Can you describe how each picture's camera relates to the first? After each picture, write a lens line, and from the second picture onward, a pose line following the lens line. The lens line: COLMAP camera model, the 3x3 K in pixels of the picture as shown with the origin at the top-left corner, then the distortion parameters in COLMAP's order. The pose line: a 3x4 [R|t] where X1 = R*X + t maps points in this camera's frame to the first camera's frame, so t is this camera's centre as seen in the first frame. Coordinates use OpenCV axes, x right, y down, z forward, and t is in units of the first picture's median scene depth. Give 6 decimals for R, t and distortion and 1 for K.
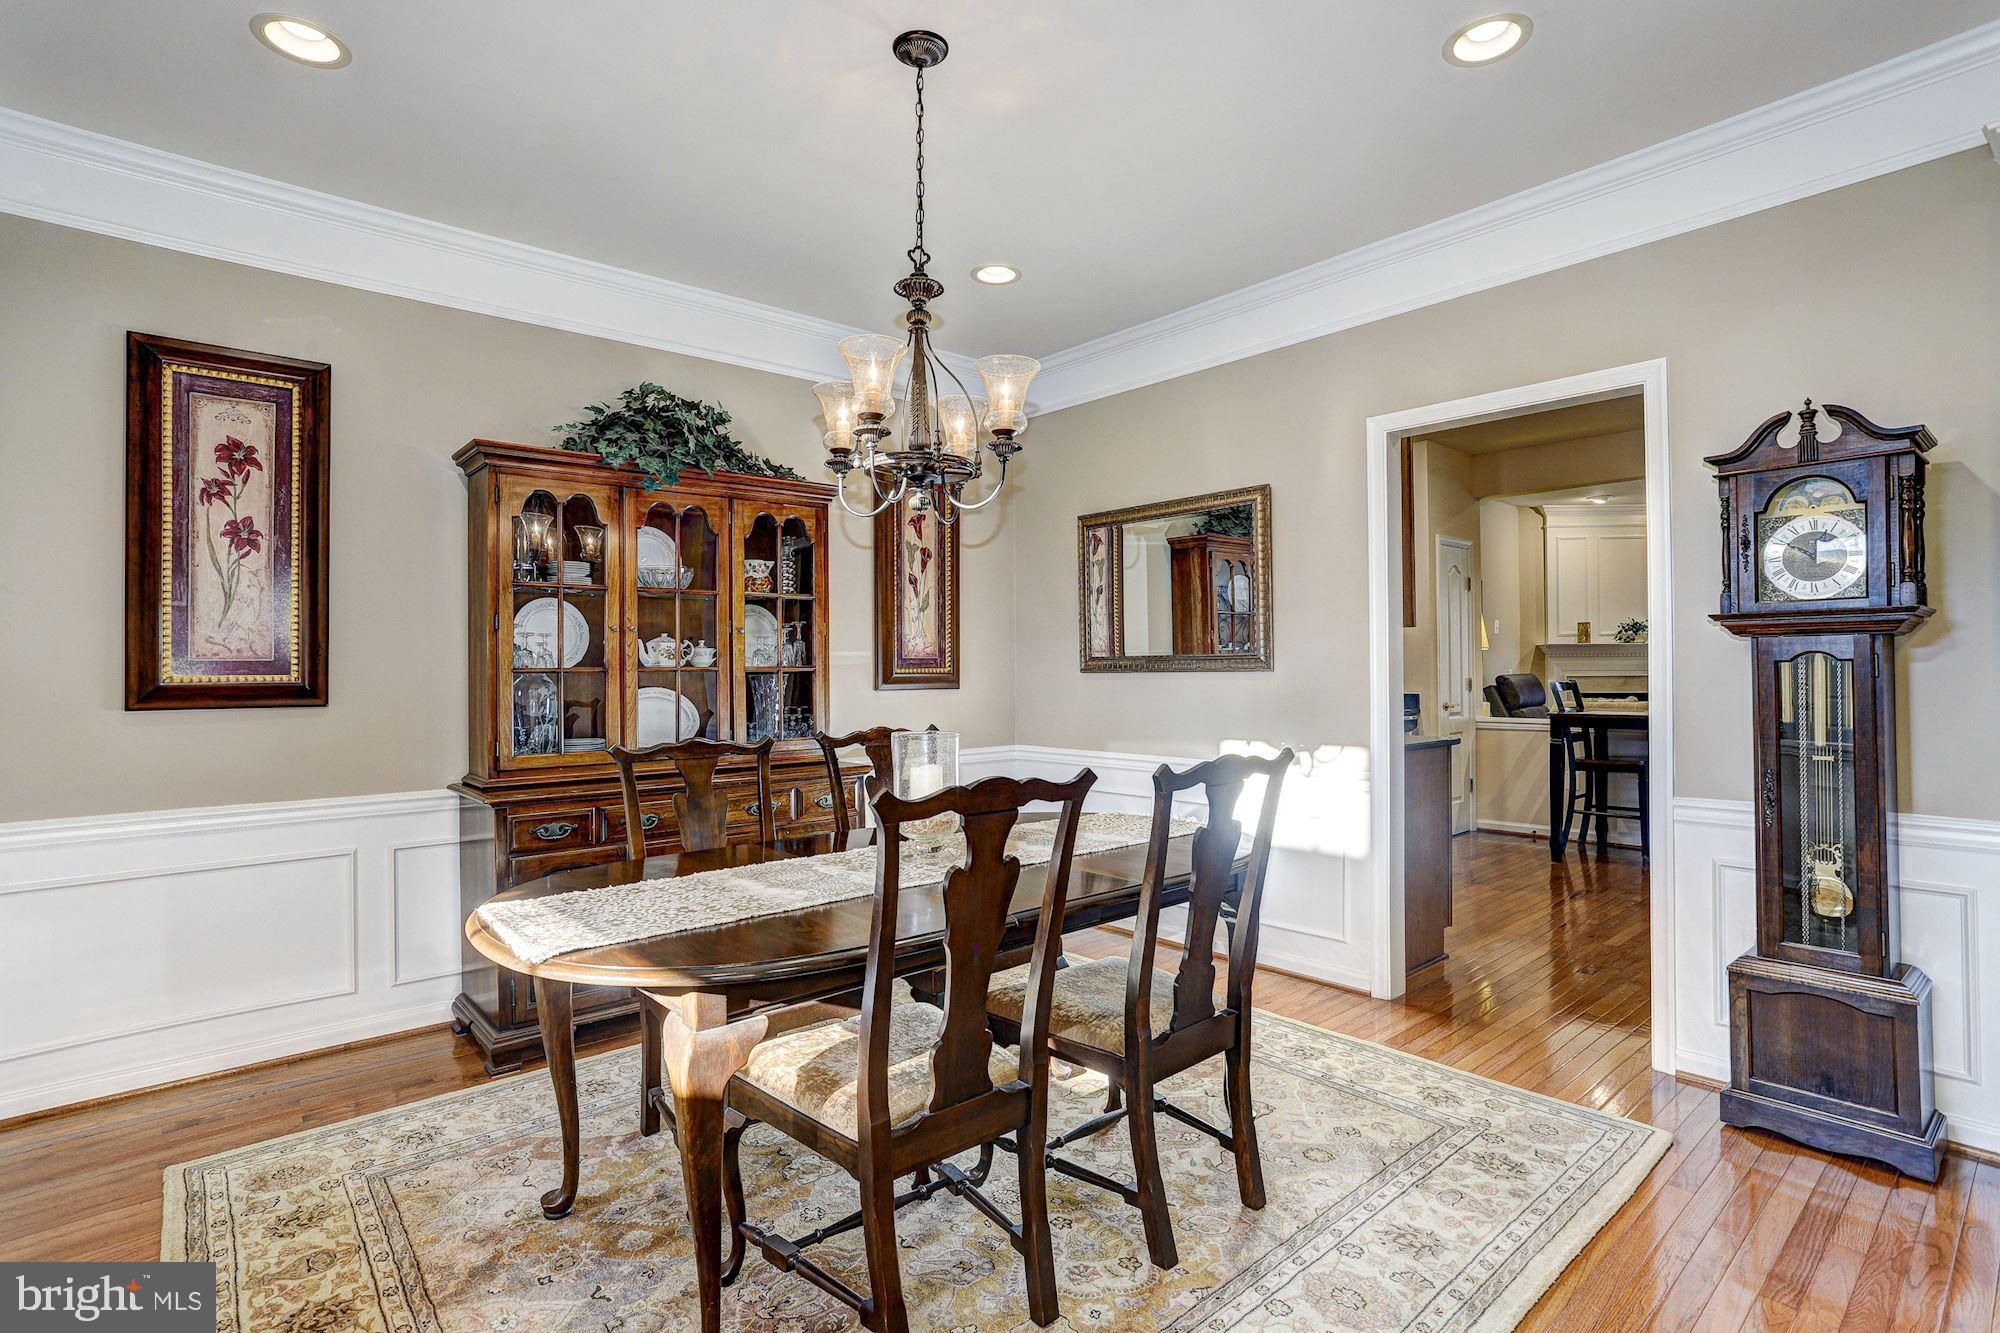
lens RADIAL K [[967.4, 0, 984.6], [0, 967.4, 668.8], [0, 0, 1]] dist [-0.042427, 0.016630]
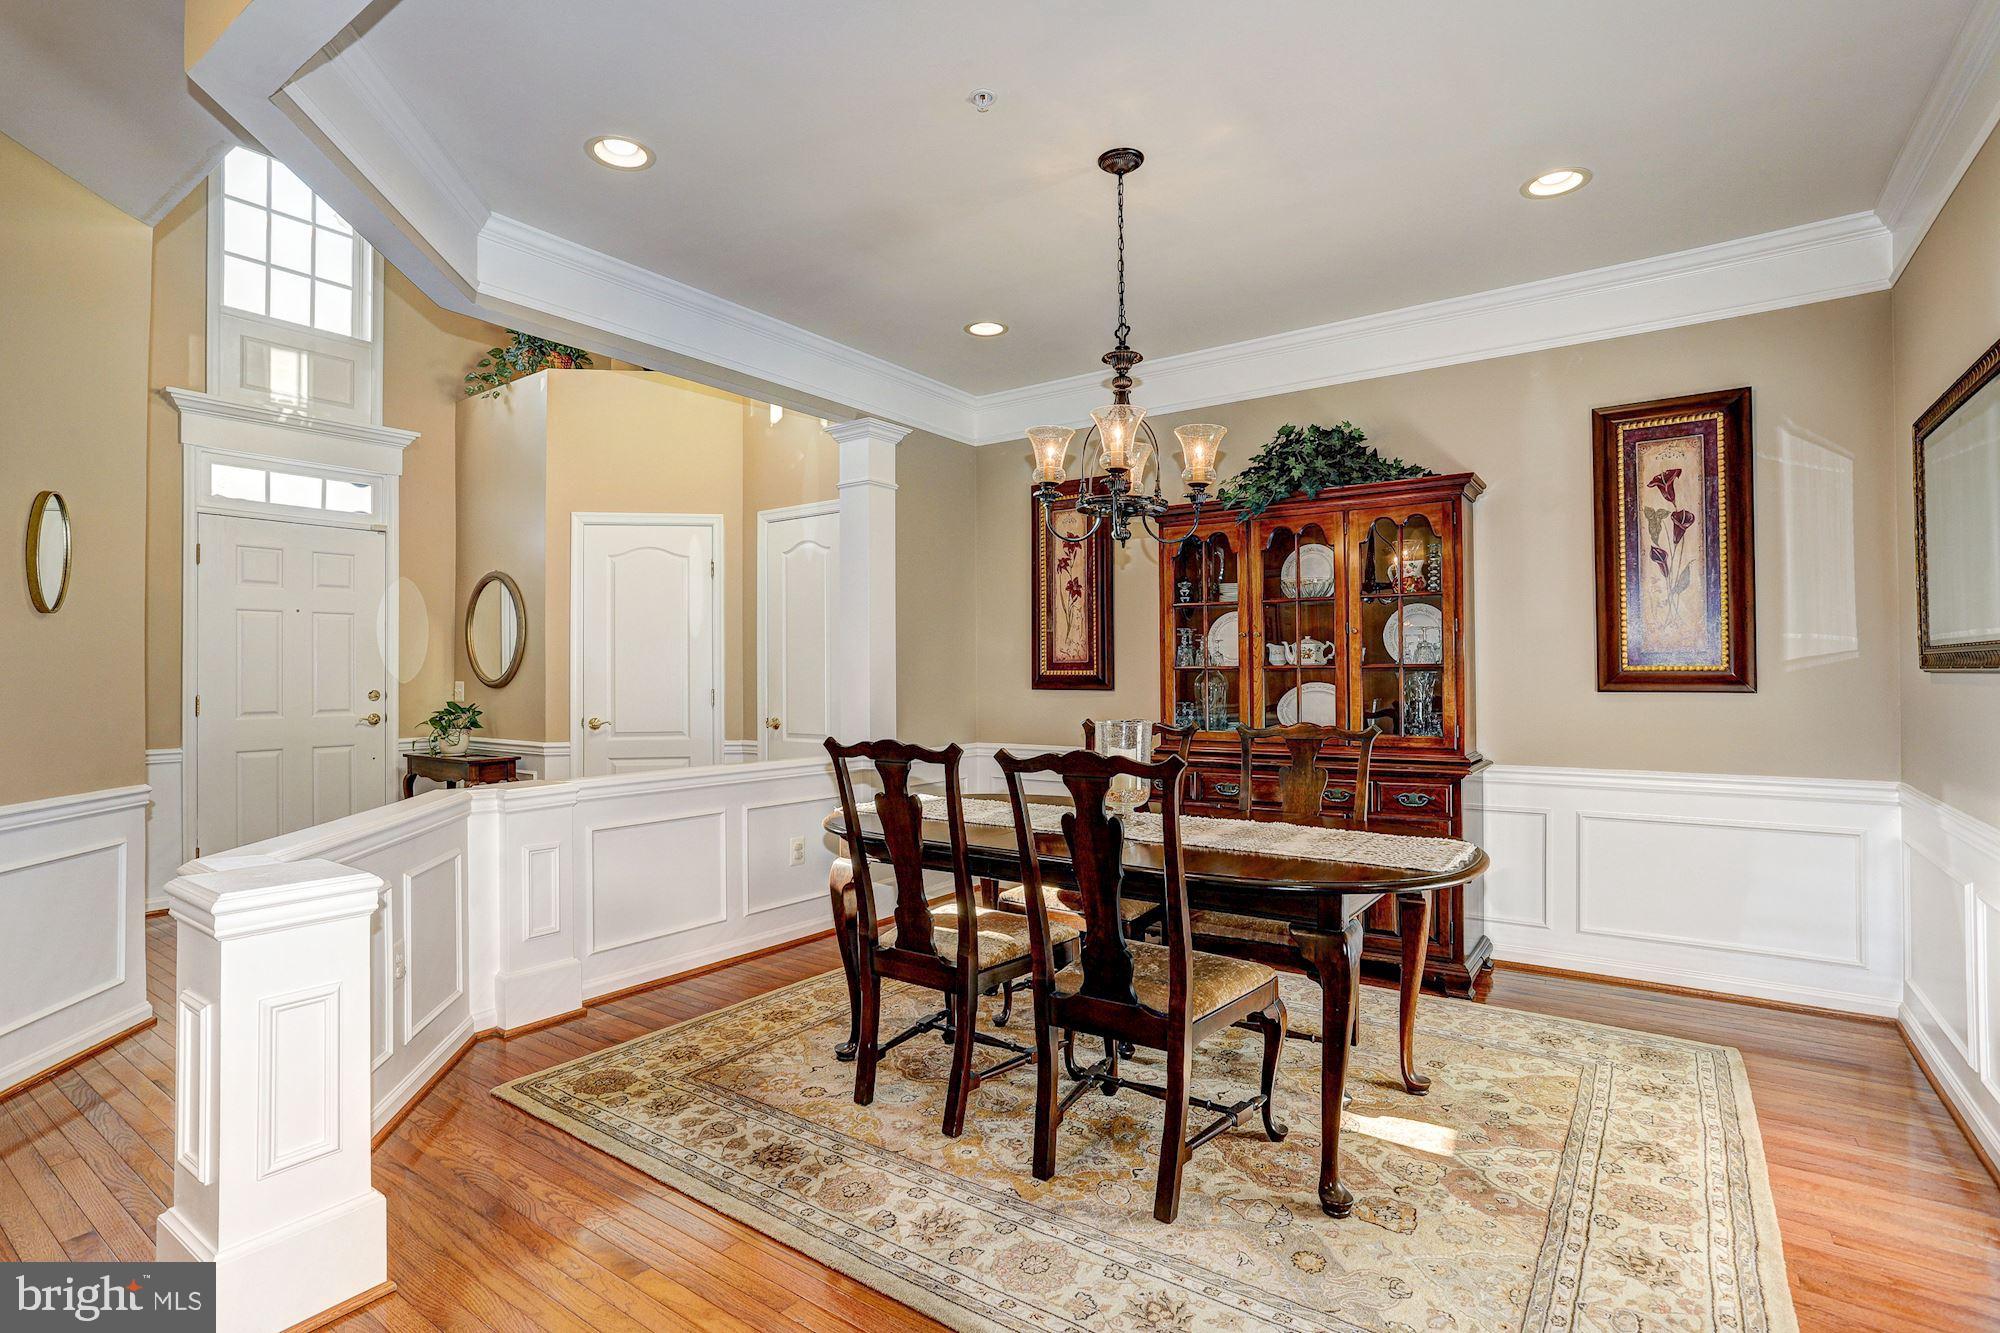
lens RADIAL K [[967.4, 0, 990.7], [0, 967.4, 653.8], [0, 0, 1]] dist [-0.042427, 0.016630]
pose [[0.237424, -0.008237, -0.971371, 0.555663], [0.004190, 0.999963, -0.007456, -0.006112], [0.971397, -0.002300, 0.237450, 0.275059]]
